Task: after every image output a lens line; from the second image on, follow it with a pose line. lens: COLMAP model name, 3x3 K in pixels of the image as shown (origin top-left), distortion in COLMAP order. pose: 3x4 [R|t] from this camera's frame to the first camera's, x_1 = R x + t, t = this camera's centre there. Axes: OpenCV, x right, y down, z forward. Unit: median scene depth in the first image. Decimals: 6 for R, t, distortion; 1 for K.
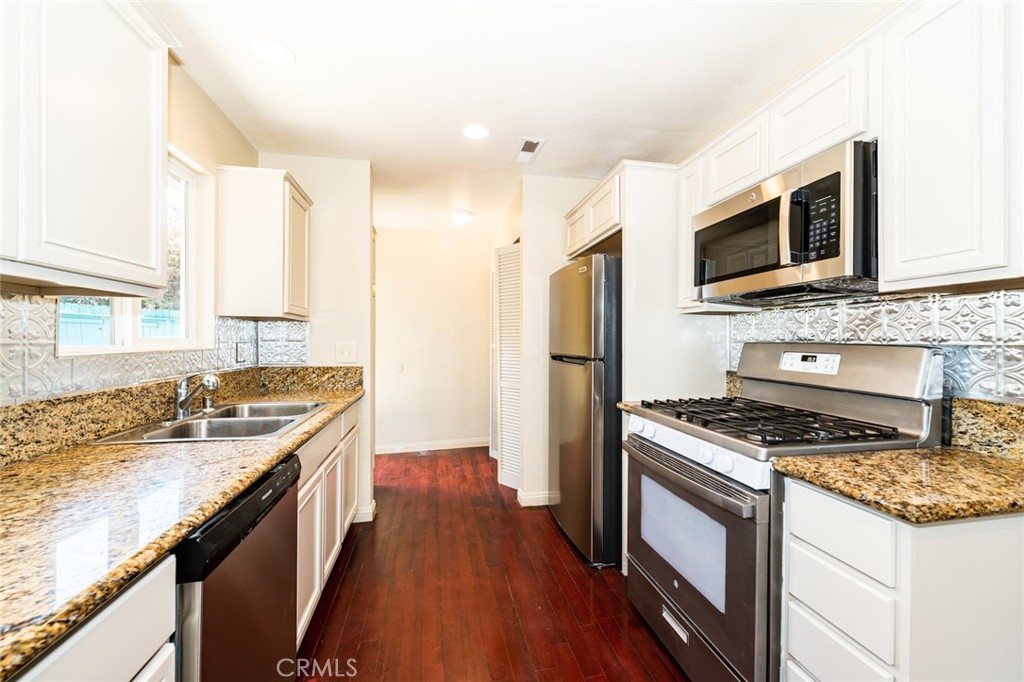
lens RADIAL K [[411.0, 0, 511.0], [0, 411.0, 341.8], [0, 0, 1]] dist [-0.001707, -0.000543]
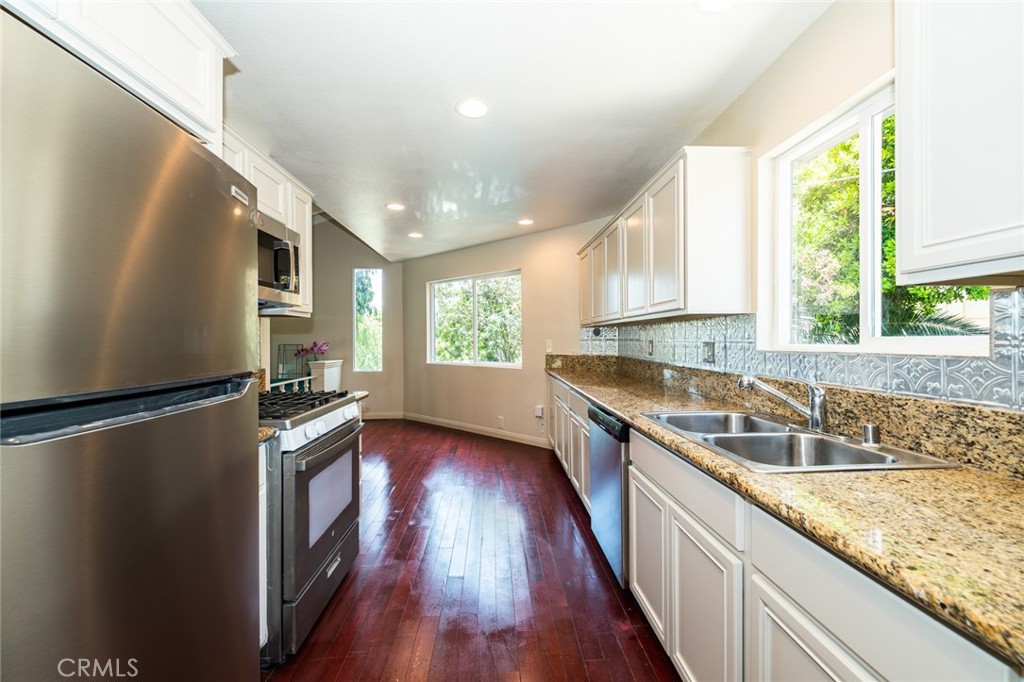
lens RADIAL K [[411.0, 0, 511.0], [0, 411.0, 341.8], [0, 0, 1]] dist [-0.001707, -0.000543]
pose [[-0.989374, -0.003633, 0.145348, -0.298849], [-0.002210, 0.999948, 0.009947, -0.007308], [-0.145376, 0.009520, -0.989331, 1.992591]]
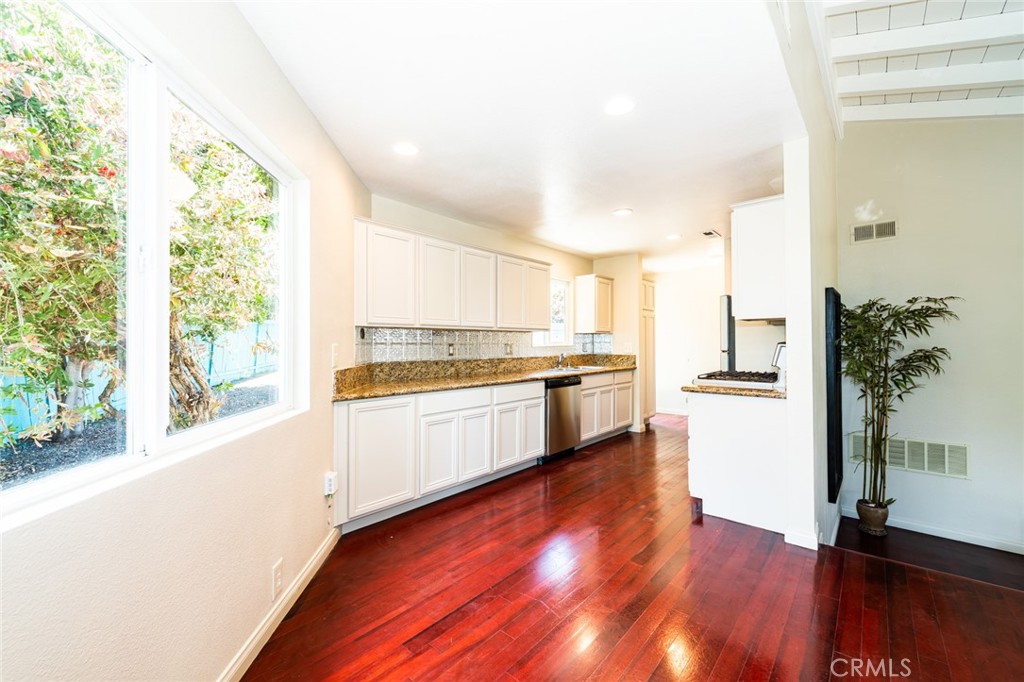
lens RADIAL K [[411.0, 0, 511.0], [0, 411.0, 341.8], [0, 0, 1]] dist [-0.001707, -0.000543]
pose [[0.610749, -0.010108, -0.791760, 1.476099], [0.005722, 0.999949, -0.008352, 0.014288], [0.791804, 0.000571, 0.610775, -1.229096]]
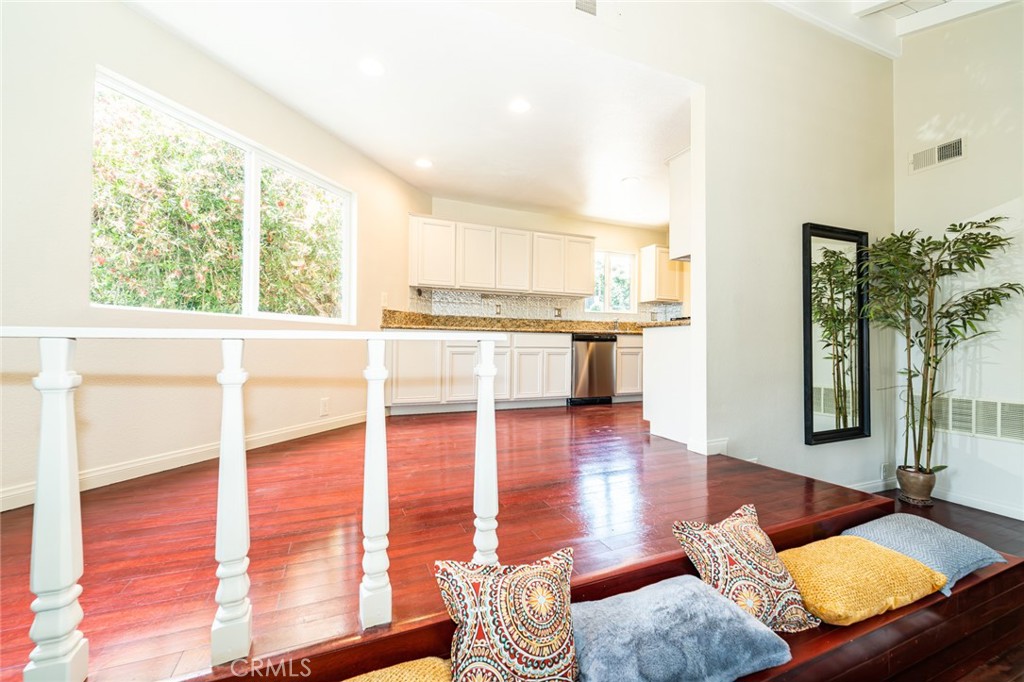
lens RADIAL K [[411.0, 0, 511.0], [0, 411.0, 341.8], [0, 0, 1]] dist [-0.001707, -0.000543]
pose [[0.205274, -0.012609, -0.978623, 2.420398], [-0.006140, 0.999881, -0.014171, 0.329120], [0.978685, 0.008918, 0.205172, -0.570634]]
